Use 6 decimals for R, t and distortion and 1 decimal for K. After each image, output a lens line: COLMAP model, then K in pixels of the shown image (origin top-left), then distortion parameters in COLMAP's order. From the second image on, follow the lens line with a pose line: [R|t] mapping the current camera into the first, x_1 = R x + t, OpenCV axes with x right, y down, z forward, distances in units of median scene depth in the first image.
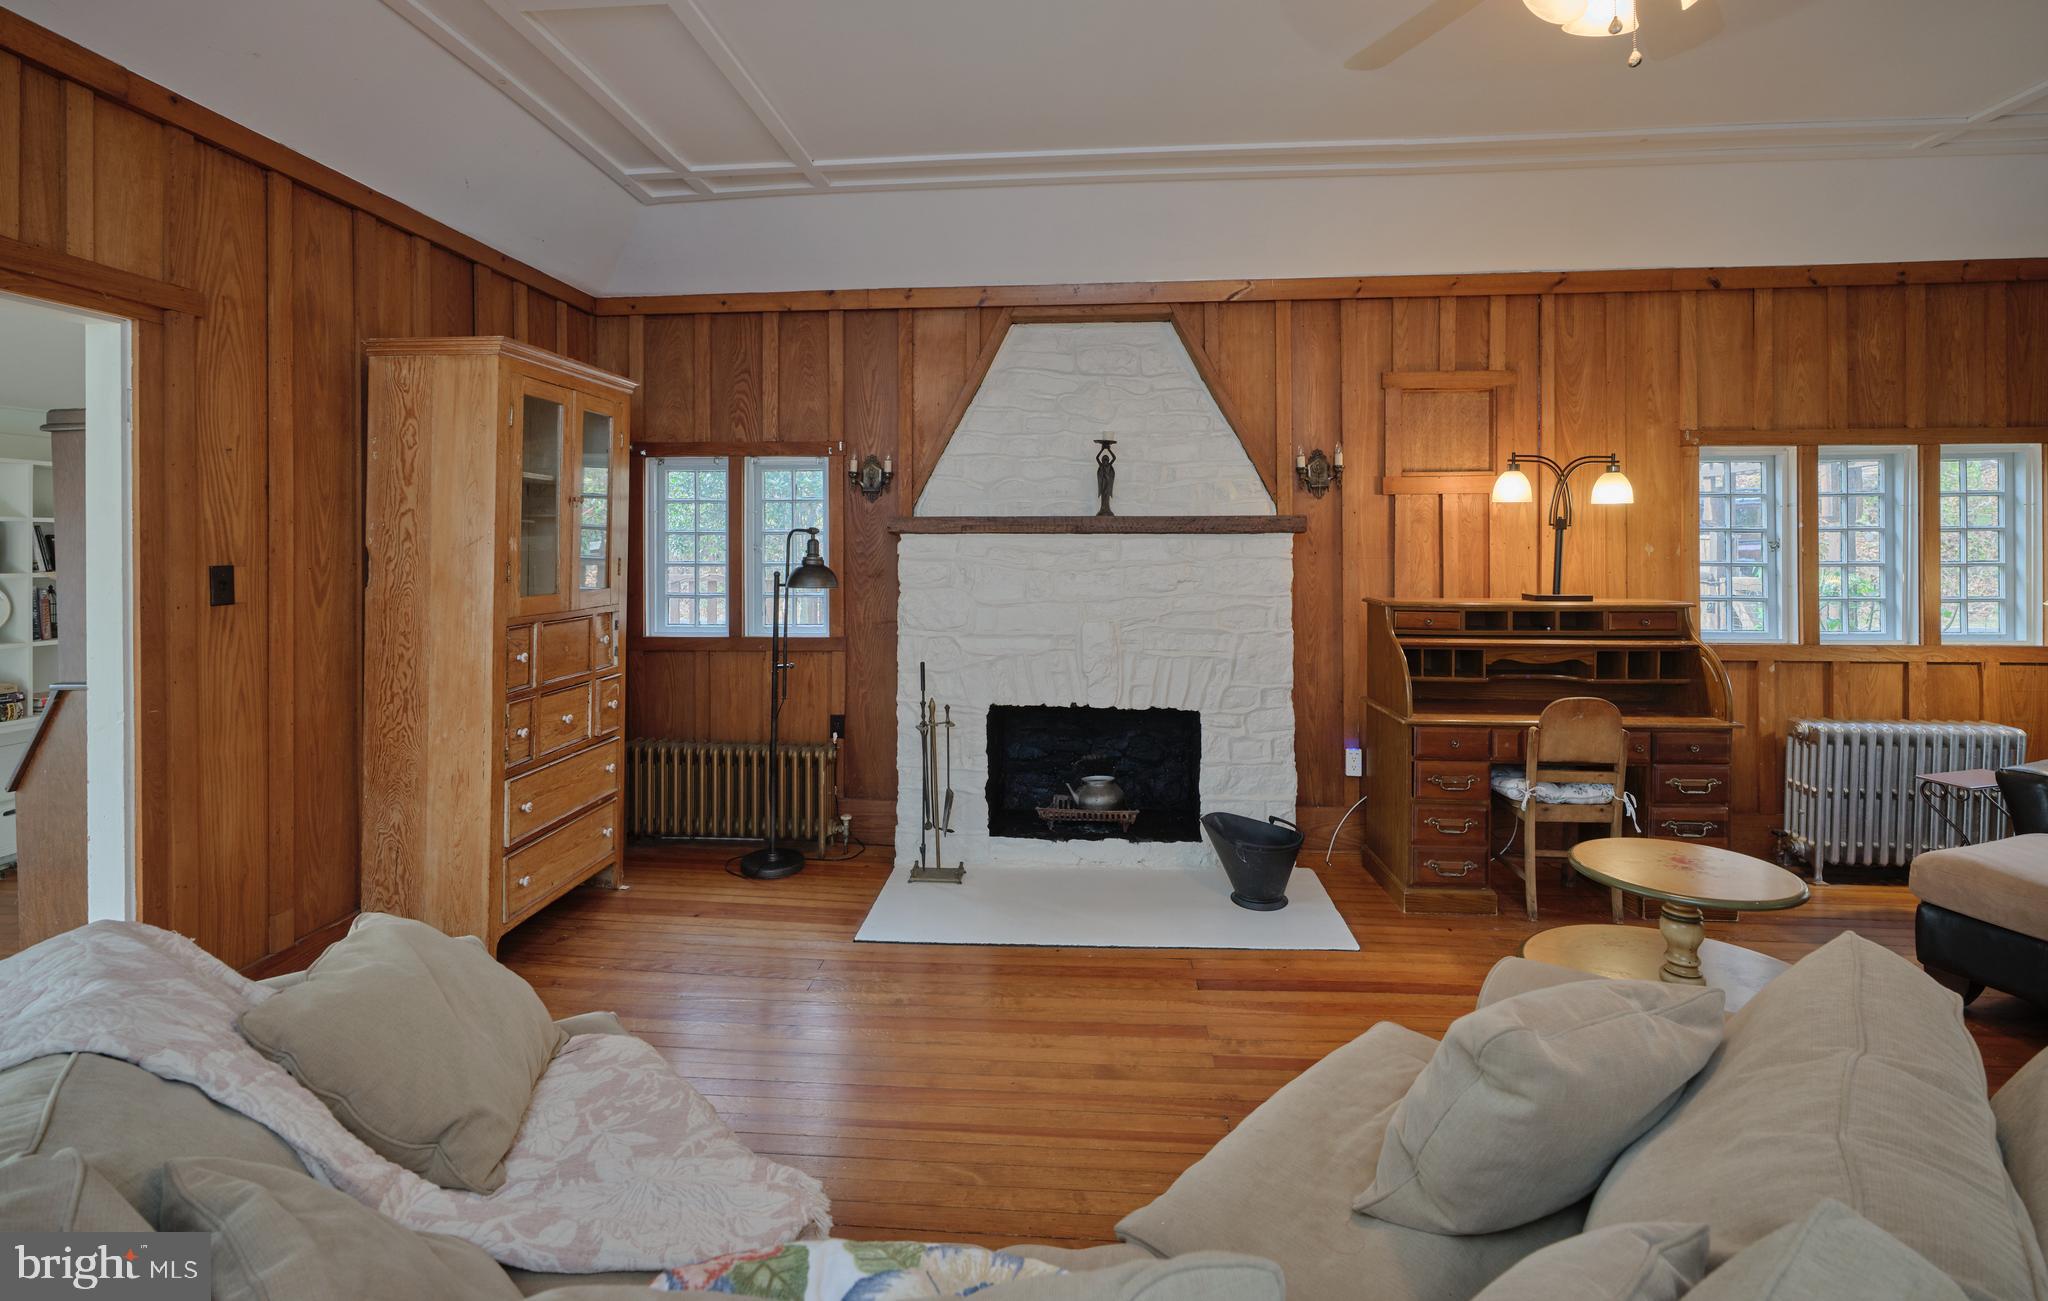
lens RADIAL K [[943.0, 0, 1017.8], [0, 943.0, 545.5], [0, 0, 1]] dist [-0.002381, -0.000215]
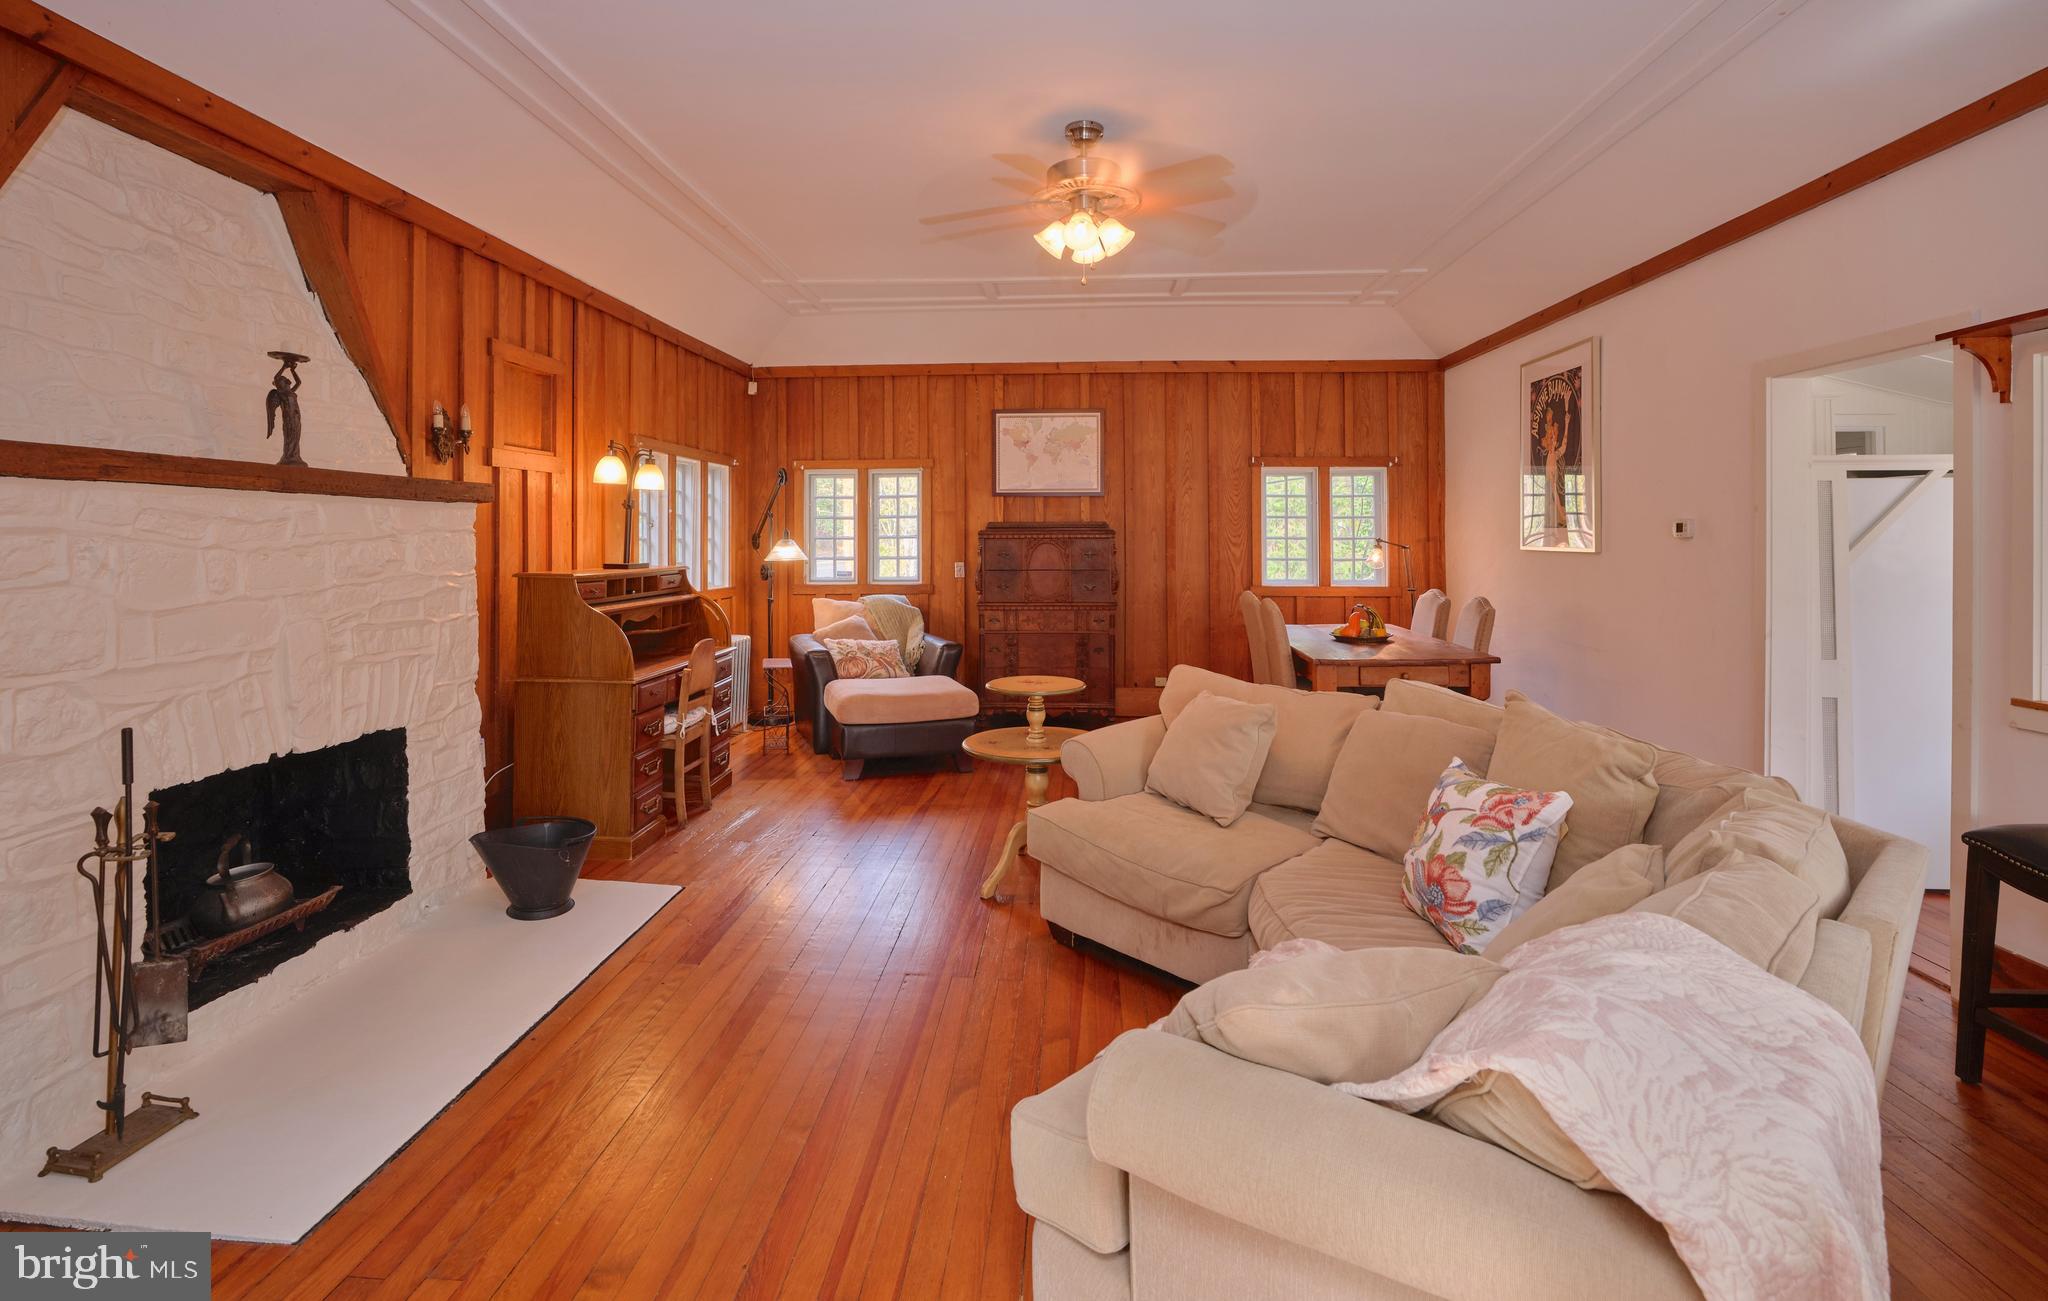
lens RADIAL K [[946.7, 0, 1019.2], [0, 946.7, 521.5], [0, 0, 1]] dist [-0.000189, 0.000004]
pose [[-0.012037, 0.017459, 0.999775, -0.594826], [-0.000833, 0.999847, -0.017470, 0.018782], [-0.999927, -0.001043, -0.012021, 0.495931]]
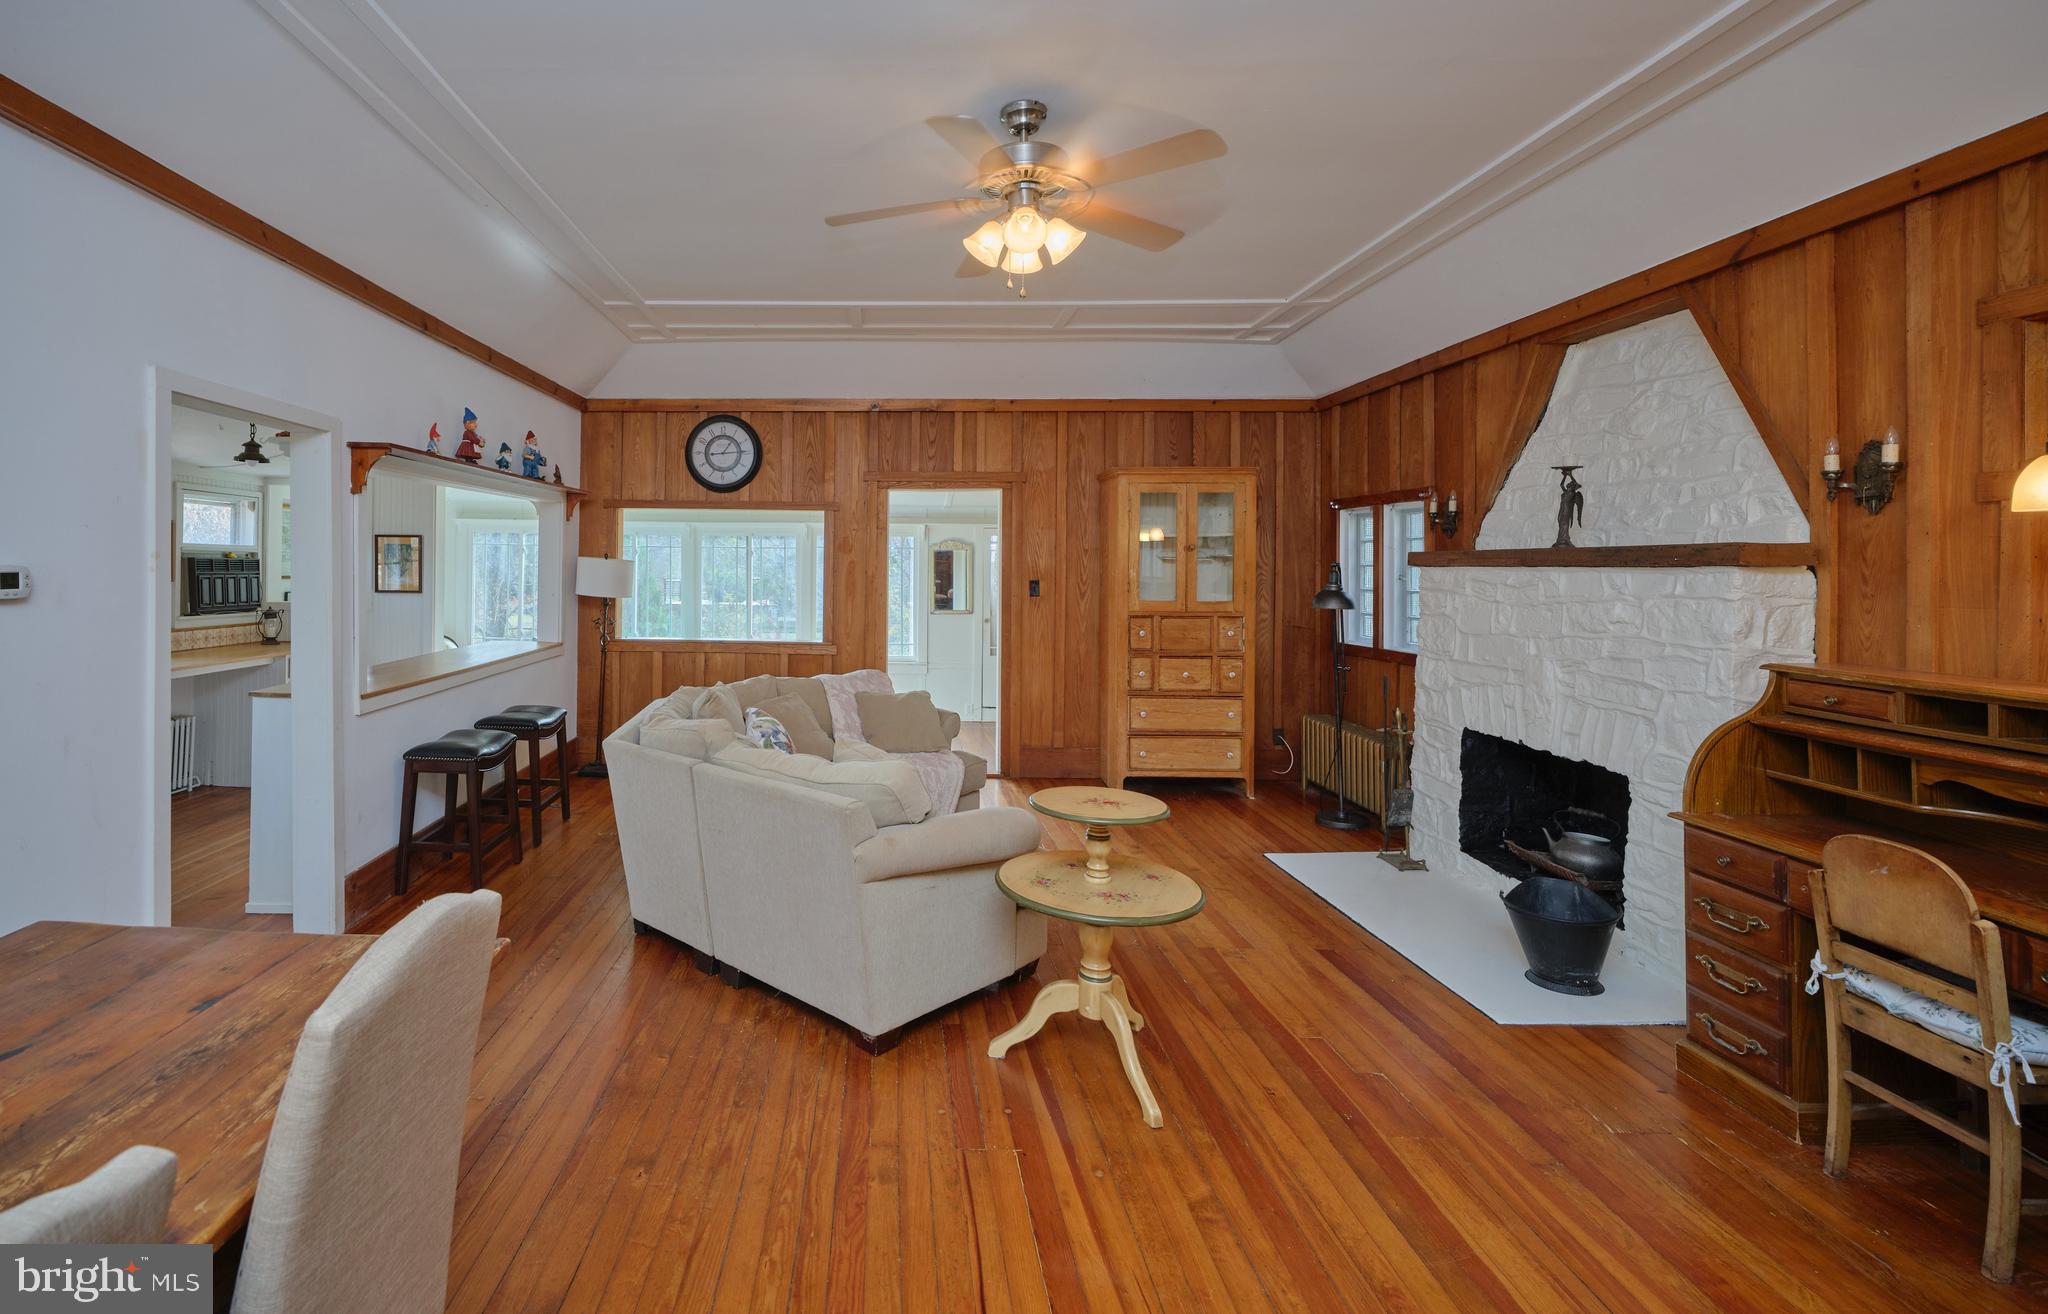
lens RADIAL K [[918.5, 0, 848.3], [0, 918.5, 555.8], [0, 0, 1]] dist [0.000969, 0.000050]
pose [[0.043674, -0.011036, -0.998985, 0.979231], [-0.007927, 0.999904, -0.011392, -0.007581], [0.999014, 0.008417, 0.043582, 0.260034]]
